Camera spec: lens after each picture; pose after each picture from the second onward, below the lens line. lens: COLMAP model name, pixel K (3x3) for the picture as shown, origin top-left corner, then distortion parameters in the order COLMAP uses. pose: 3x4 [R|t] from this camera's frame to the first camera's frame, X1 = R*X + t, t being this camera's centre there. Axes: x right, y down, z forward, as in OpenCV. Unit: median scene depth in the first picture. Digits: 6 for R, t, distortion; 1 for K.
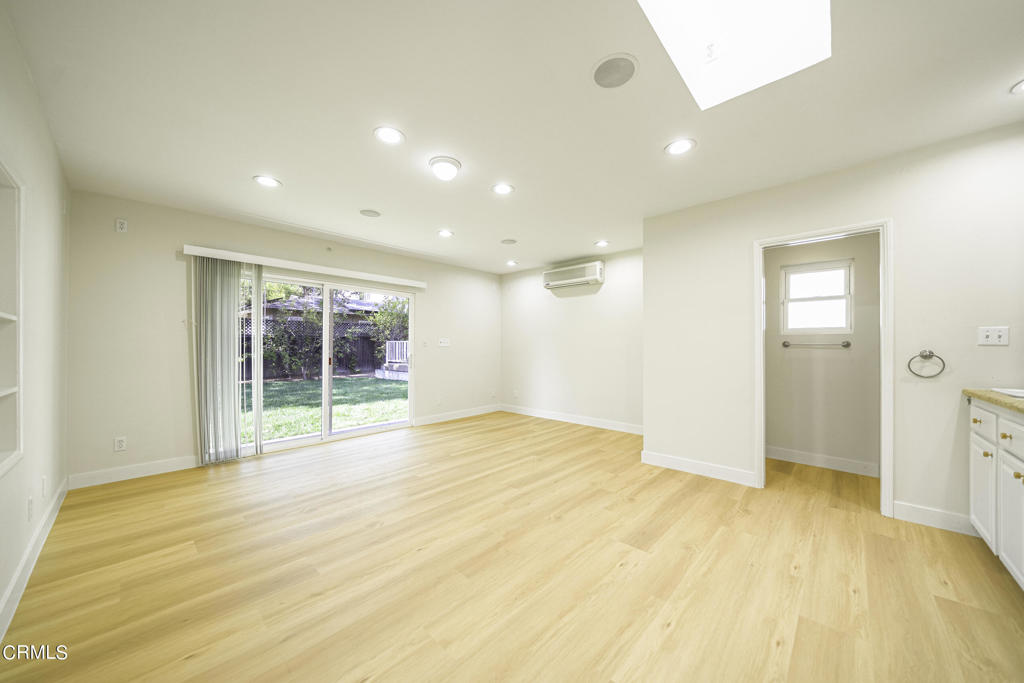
lens RADIAL K [[346.0, 0, 512.0], [0, 346.0, 341.5], [0, 0, 1]] dist [-0.005349, 0.000045]
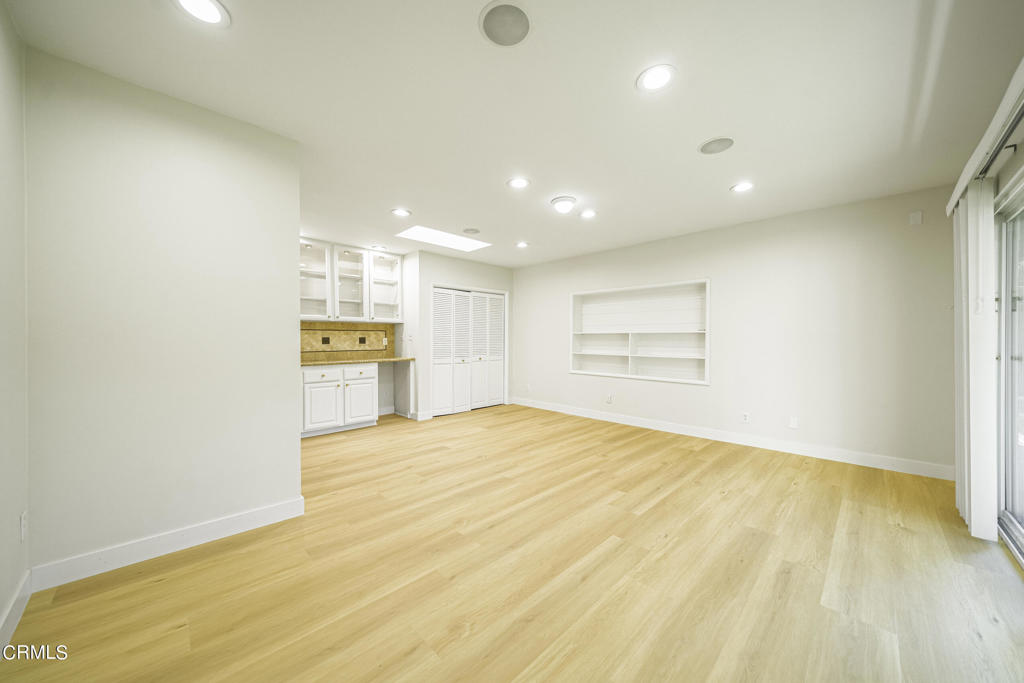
lens RADIAL K [[346.0, 0, 512.0], [0, 346.0, 341.5], [0, 0, 1]] dist [-0.005349, 0.000045]
pose [[-0.999402, -0.001542, 0.034535, -0.043223], [-0.002345, 0.999727, -0.023235, 0.053657], [-0.034489, -0.023302, -0.999133, 2.103781]]
